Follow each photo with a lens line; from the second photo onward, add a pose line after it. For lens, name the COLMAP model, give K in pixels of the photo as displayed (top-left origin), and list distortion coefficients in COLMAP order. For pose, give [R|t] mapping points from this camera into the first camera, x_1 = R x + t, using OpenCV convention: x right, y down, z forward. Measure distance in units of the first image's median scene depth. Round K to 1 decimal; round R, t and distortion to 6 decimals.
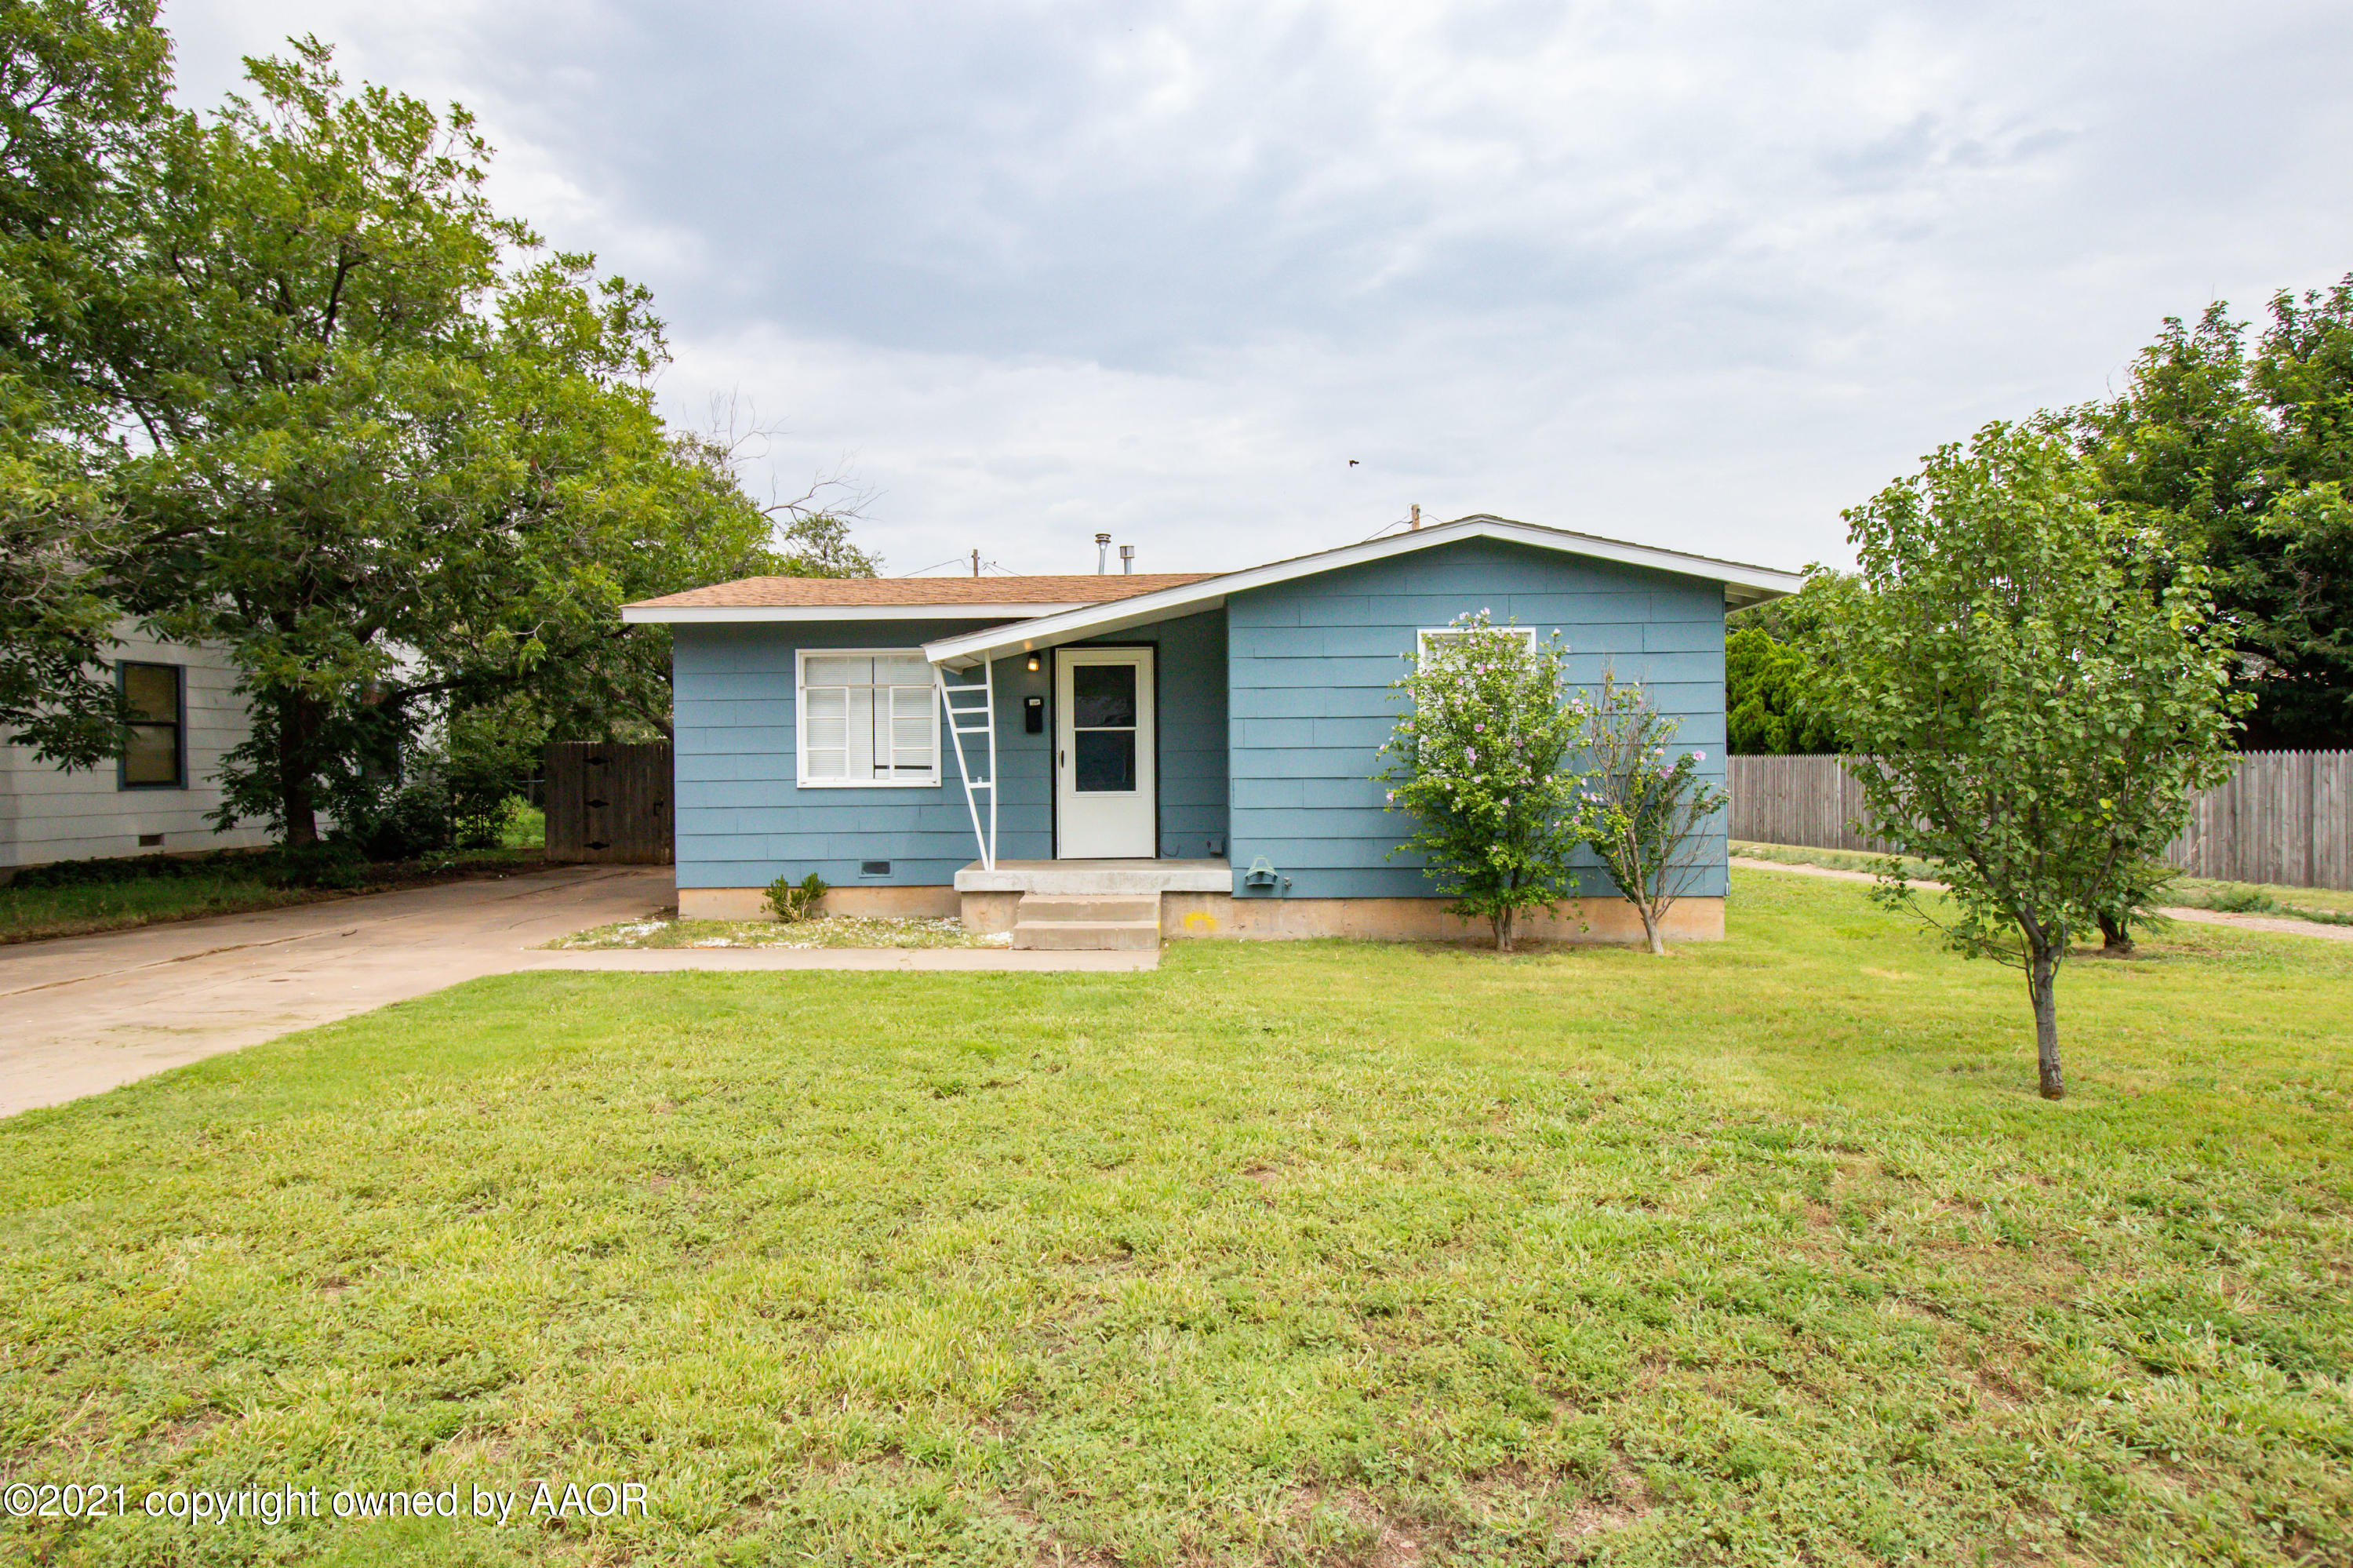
lens RADIAL K [[1302.2, 0, 1176.5], [0, 1302.2, 784.0], [0, 0, 1]] dist [-0.002265, -0.000603]
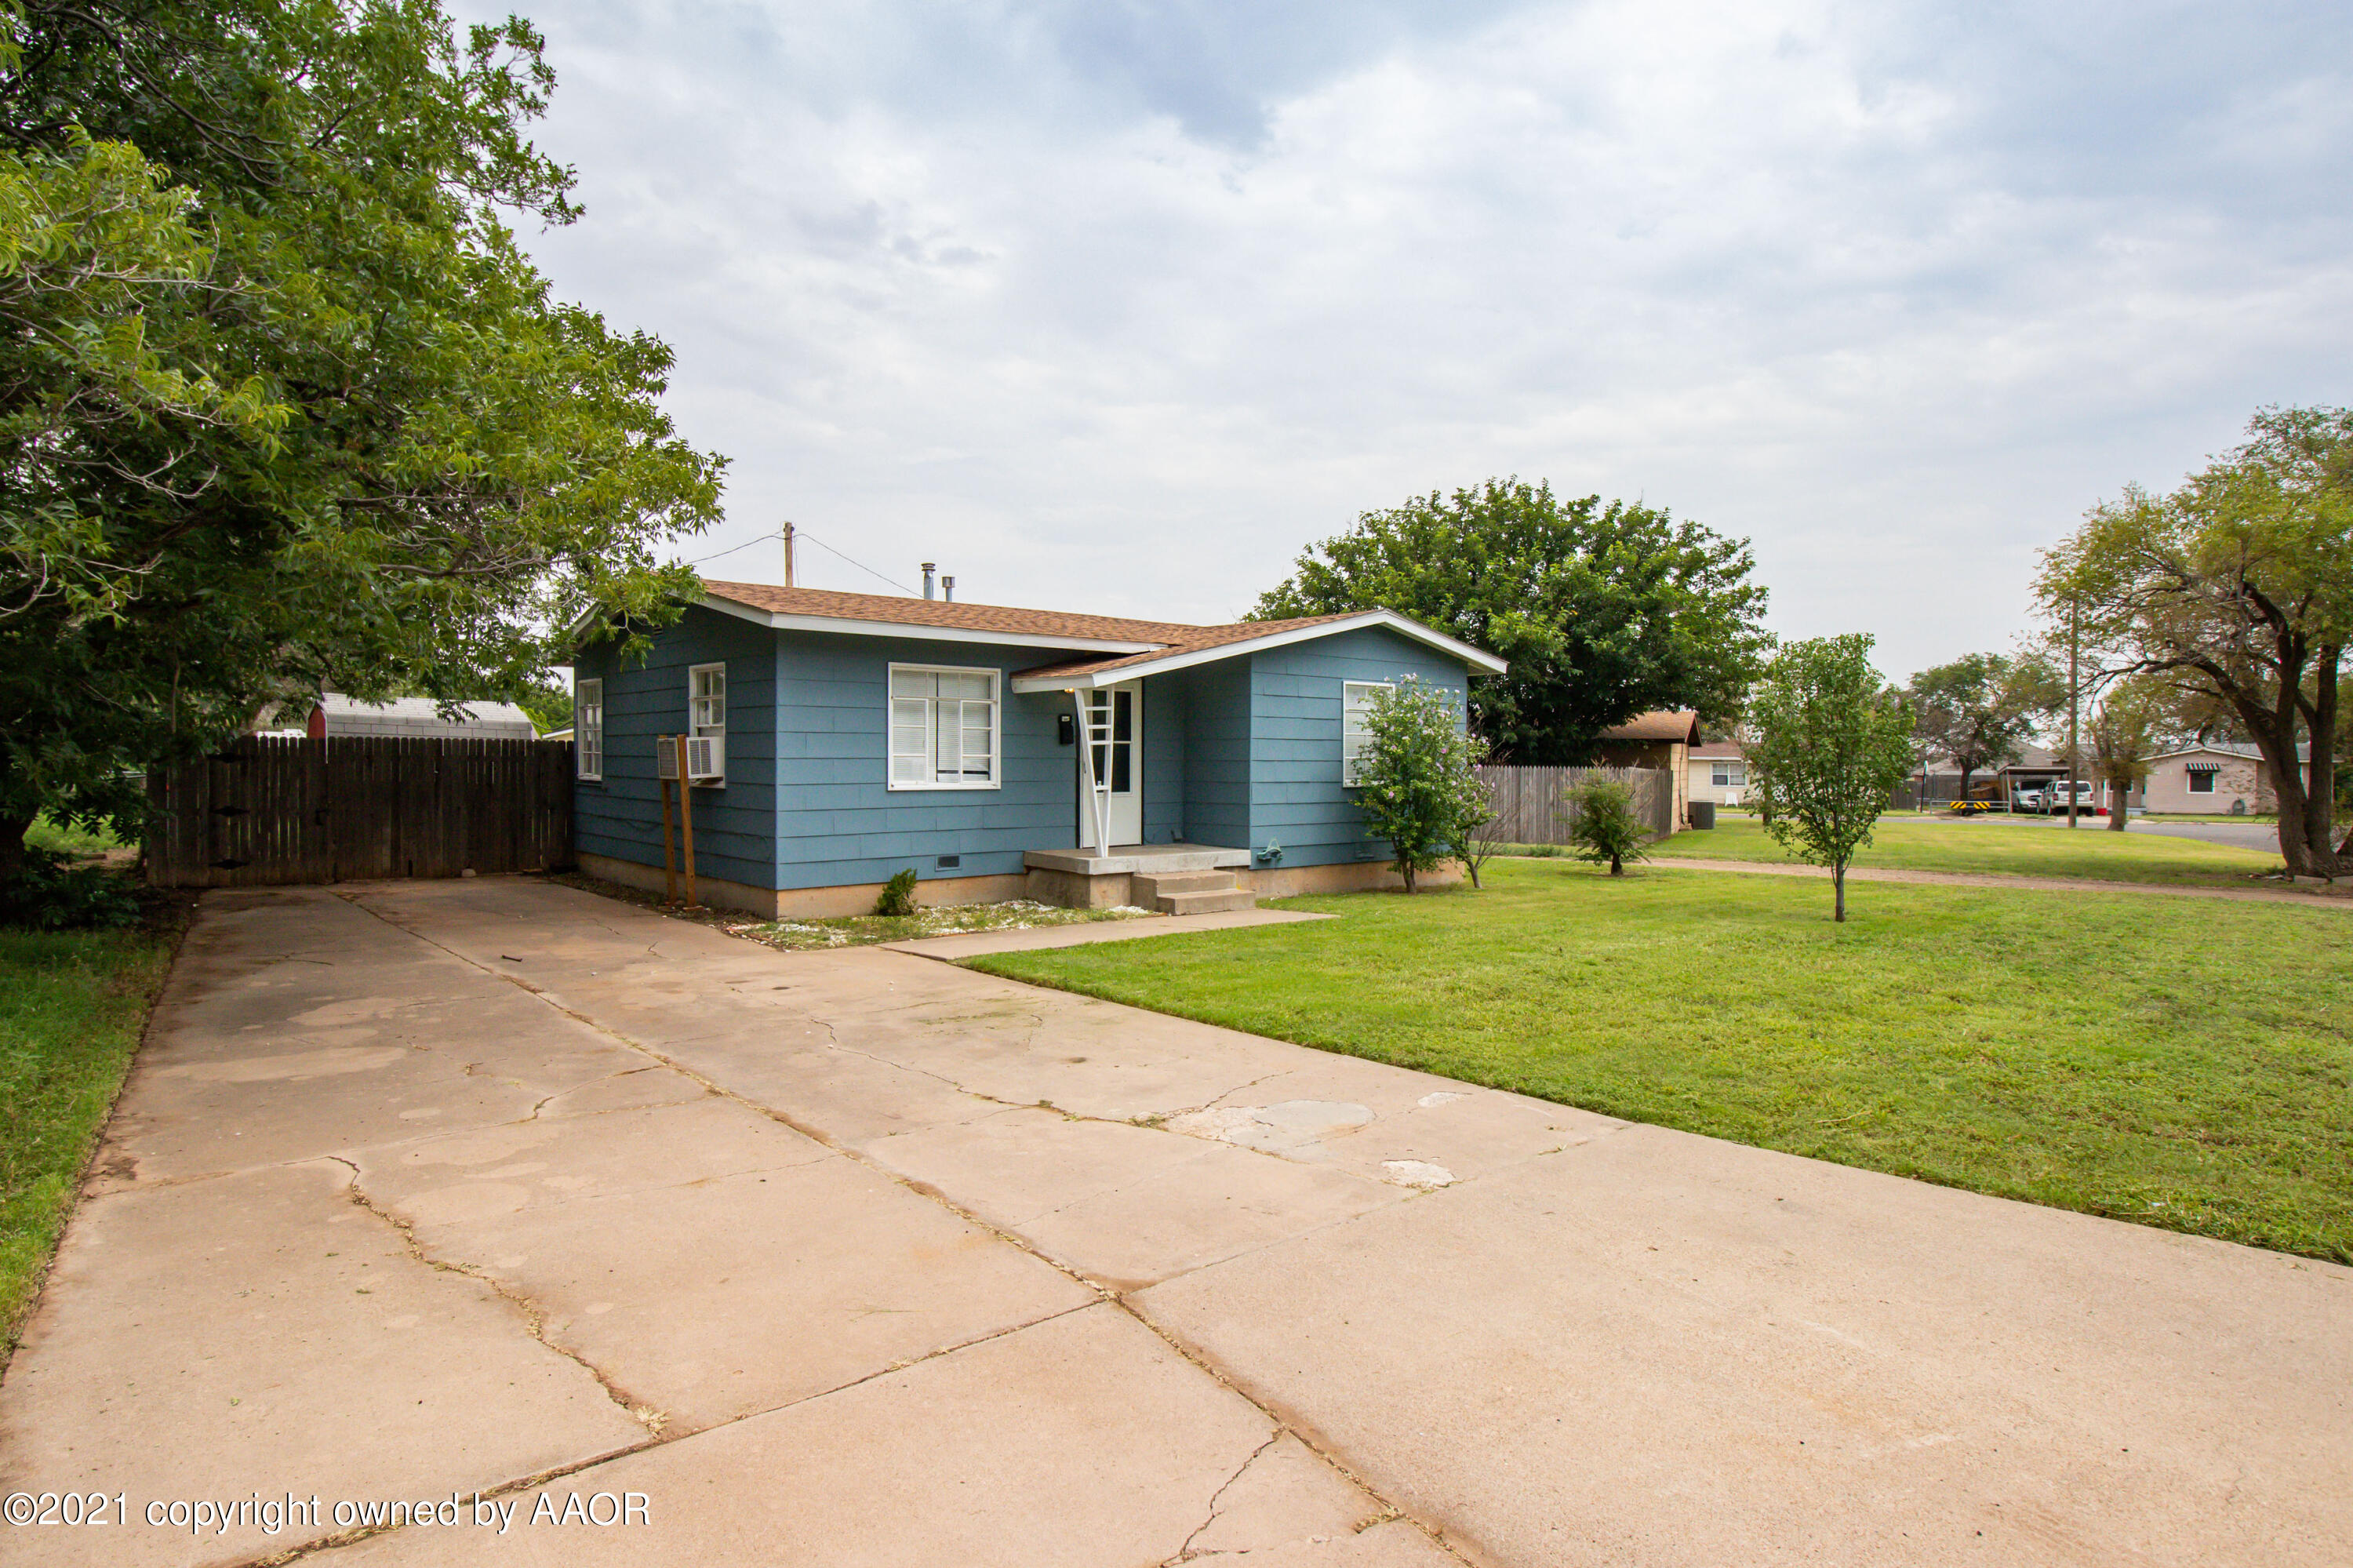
lens RADIAL K [[1269.1, 0, 1176.5], [0, 1269.1, 784.0], [0, 0, 1]] dist [-0.002407, -0.000153]
pose [[0.735893, -0.000047, 0.677098, -0.829840], [-0.000077, 1.000000, 0.000153, -0.002616], [-0.677098, -0.000165, 0.735893, 0.064192]]
